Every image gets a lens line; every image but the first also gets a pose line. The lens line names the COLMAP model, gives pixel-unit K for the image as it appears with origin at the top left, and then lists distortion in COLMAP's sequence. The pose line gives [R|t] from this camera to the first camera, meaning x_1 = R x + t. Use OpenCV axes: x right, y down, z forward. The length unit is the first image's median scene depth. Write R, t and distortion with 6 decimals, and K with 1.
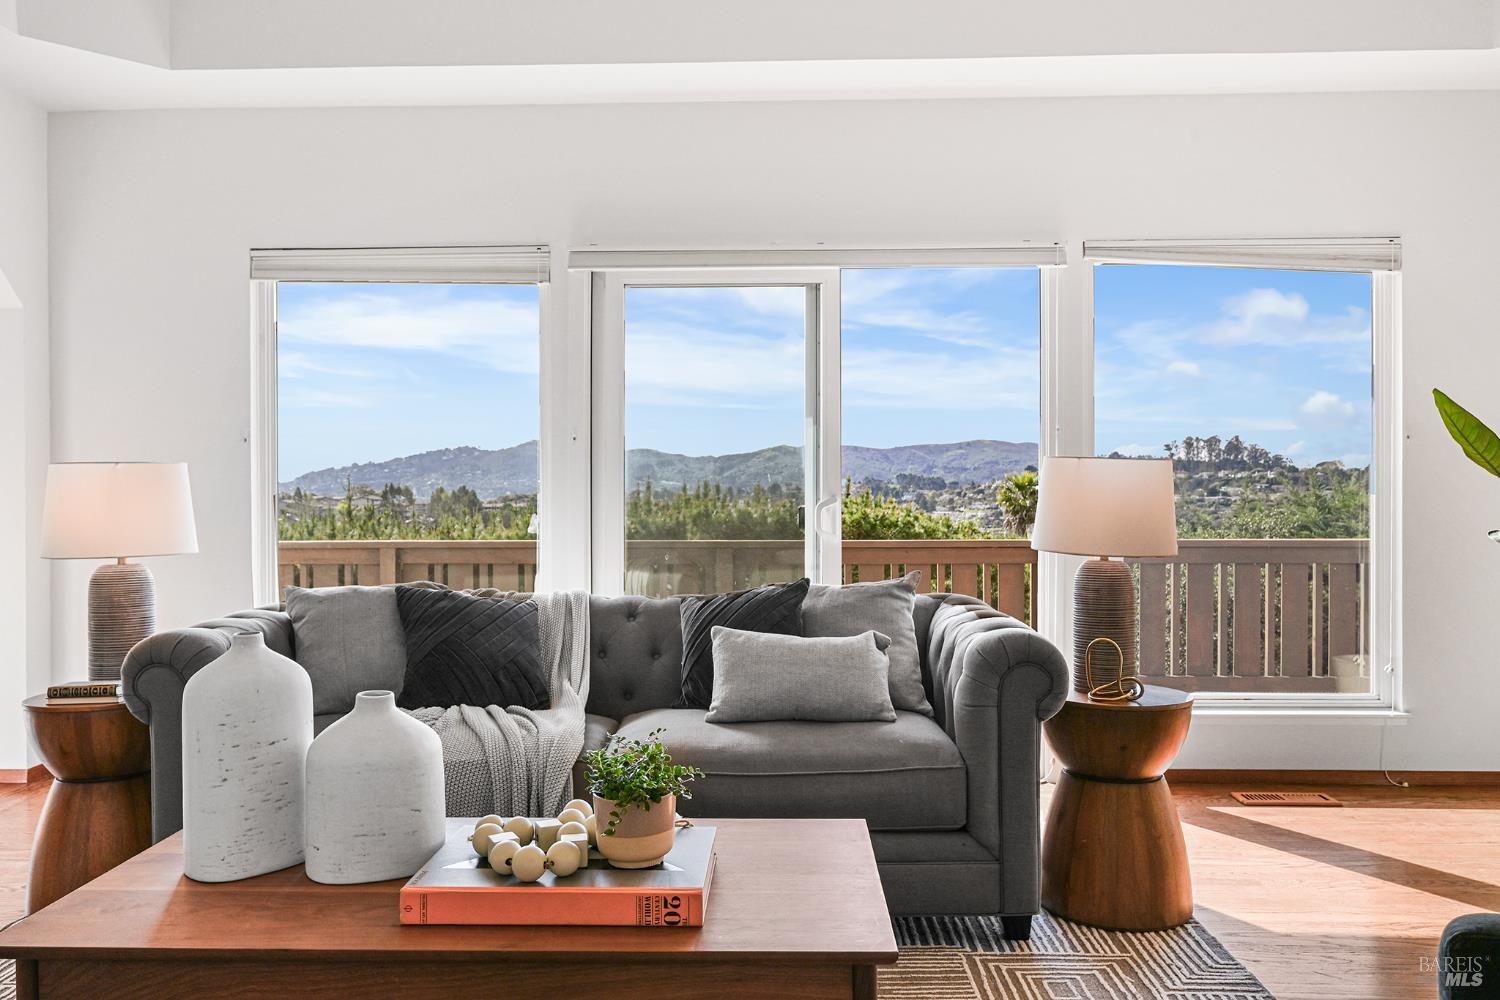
lens RADIAL K [[1089.0, 0, 750.0], [0, 1089.0, 500.0], [0, 0, 1]] dist [0.009295, 0.003415]
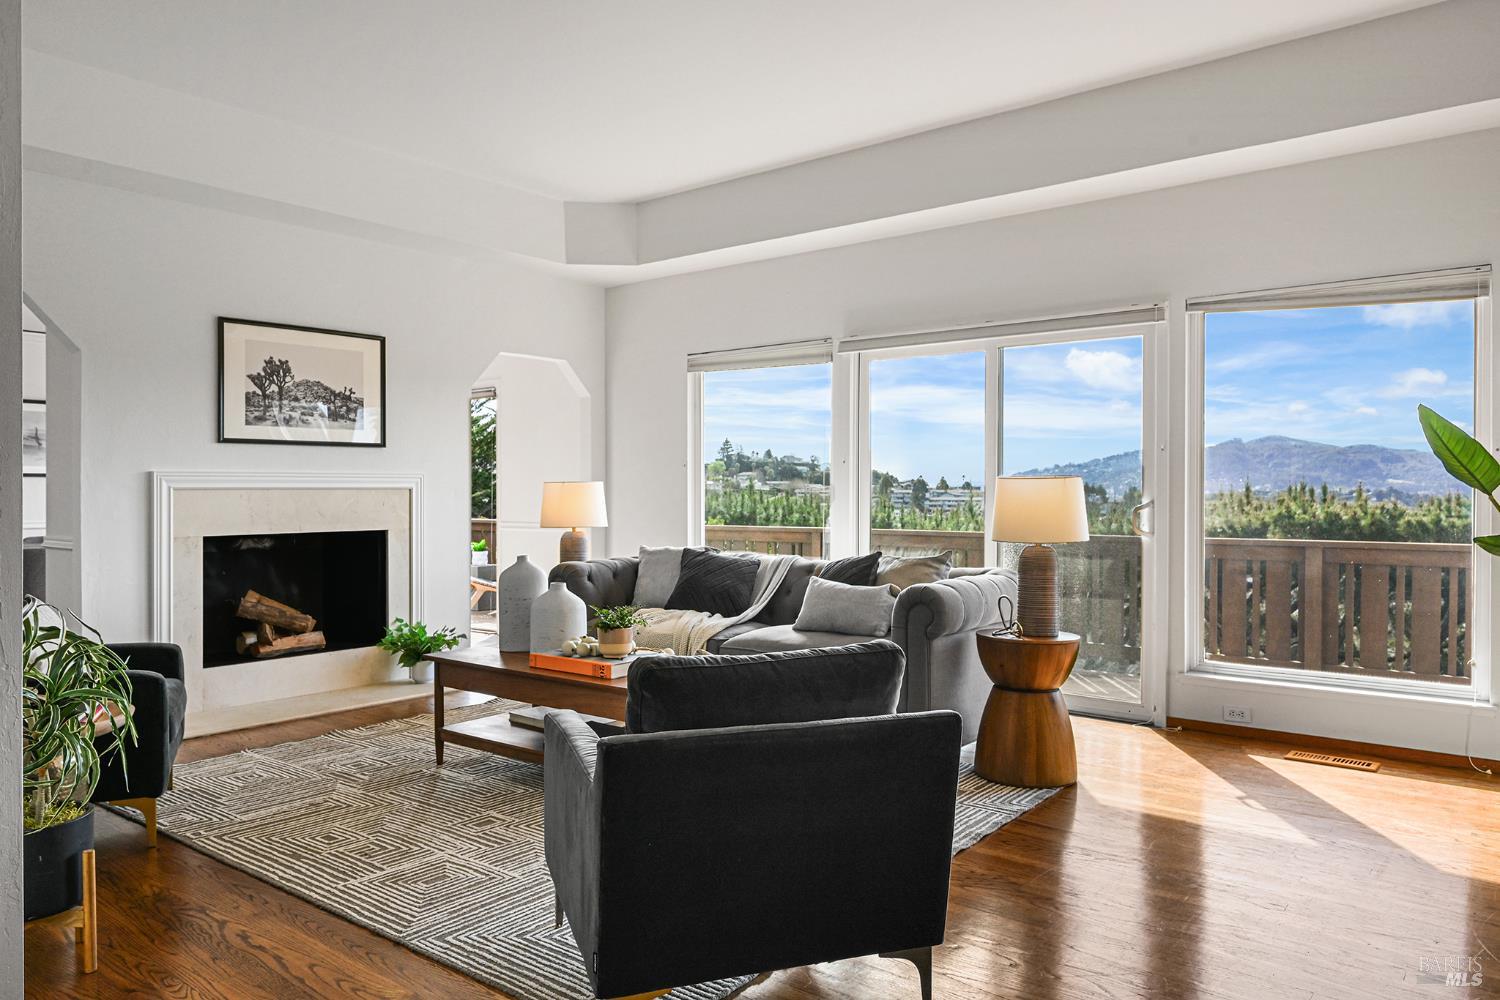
lens RADIAL K [[1029.9, 0, 750.0], [0, 1029.9, 500.0], [0, 0, 1]] dist [0.008846, 0.002532]
pose [[0.797877, 0.007352, -0.602775, 0.628891], [-0.006268, 0.999973, 0.003900, -0.007108], [0.602787, 0.000667, 0.797902, -0.252834]]
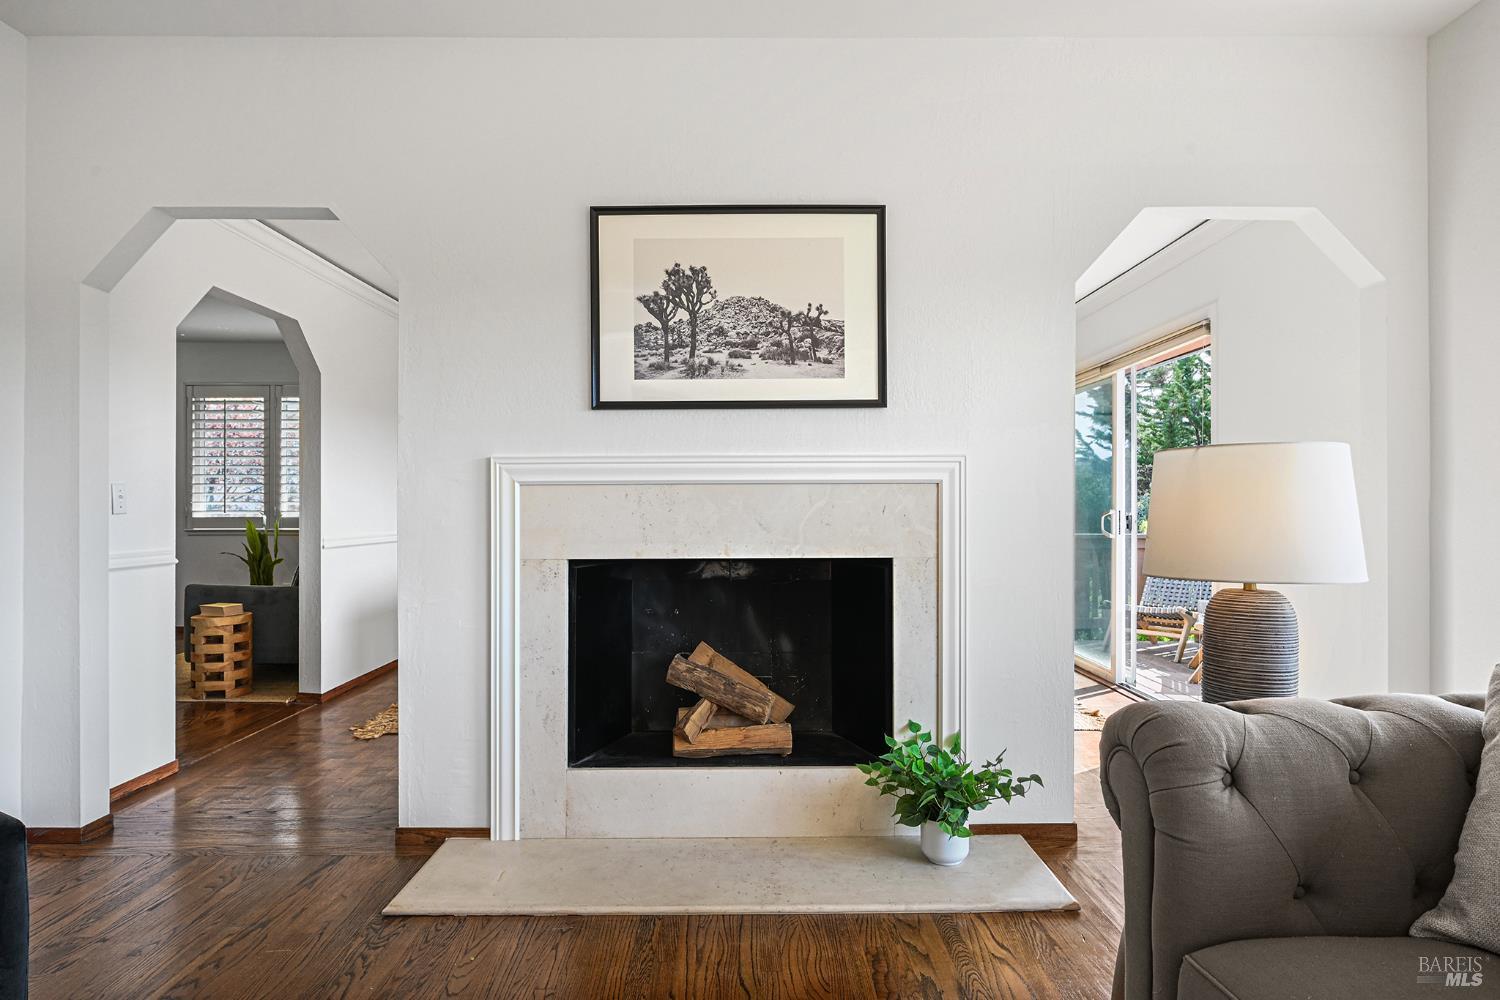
lens RADIAL K [[835.7, 0, 750.0], [0, 835.7, 500.0], [0, 0, 1]] dist [-0.001033, 0.000515]
pose [[0.031308, -0.003824, -0.999502, -0.028855], [-0.007745, 0.999962, -0.004068, 0.002795], [0.999480, 0.007868, 0.031277, 0.484761]]
